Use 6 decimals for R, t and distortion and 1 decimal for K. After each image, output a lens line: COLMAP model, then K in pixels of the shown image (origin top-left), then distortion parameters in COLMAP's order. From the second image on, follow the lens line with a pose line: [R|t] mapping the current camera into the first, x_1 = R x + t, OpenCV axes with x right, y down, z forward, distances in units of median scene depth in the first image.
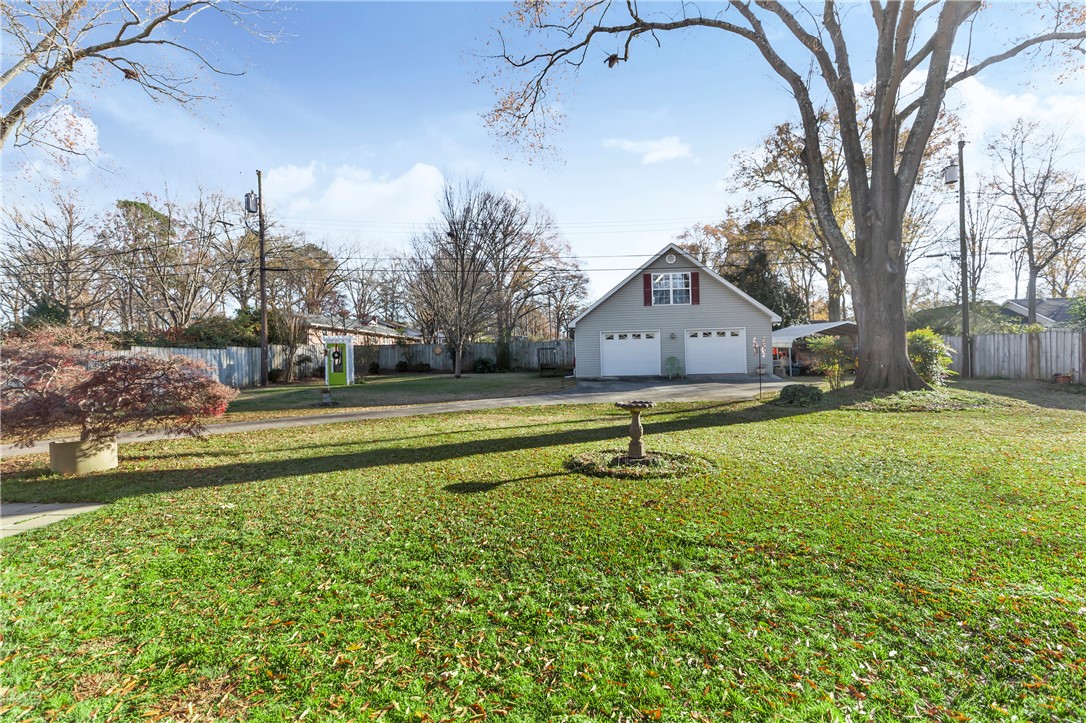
lens RADIAL K [[490.9, 0, 547.4], [0, 490.9, 356.3], [0, 0, 1]] dist [0.003192, 0.000357]
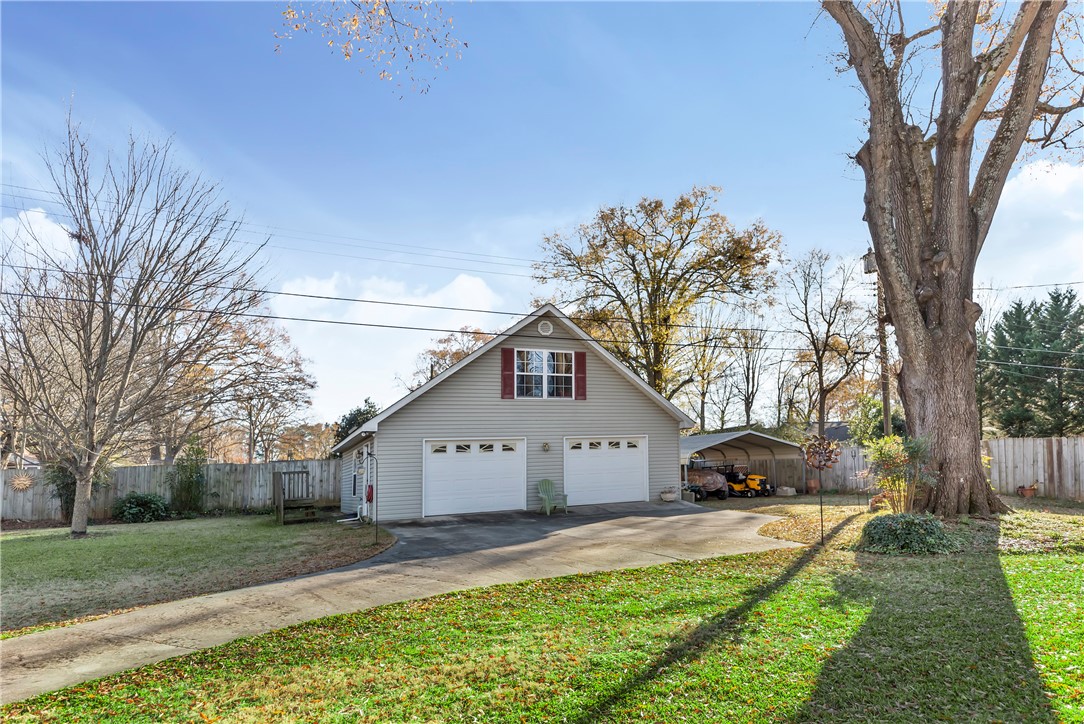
lens RADIAL K [[496.5, 0, 542.5], [0, 496.5, 436.3], [0, 0, 1]] dist [0.000053, 0.000011]
pose [[0.828537, 0.033186, 0.558950, -0.111157], [0.024865, 0.995077, -0.095938, 0.006465], [-0.559382, 0.093387, 0.823633, 0.463046]]
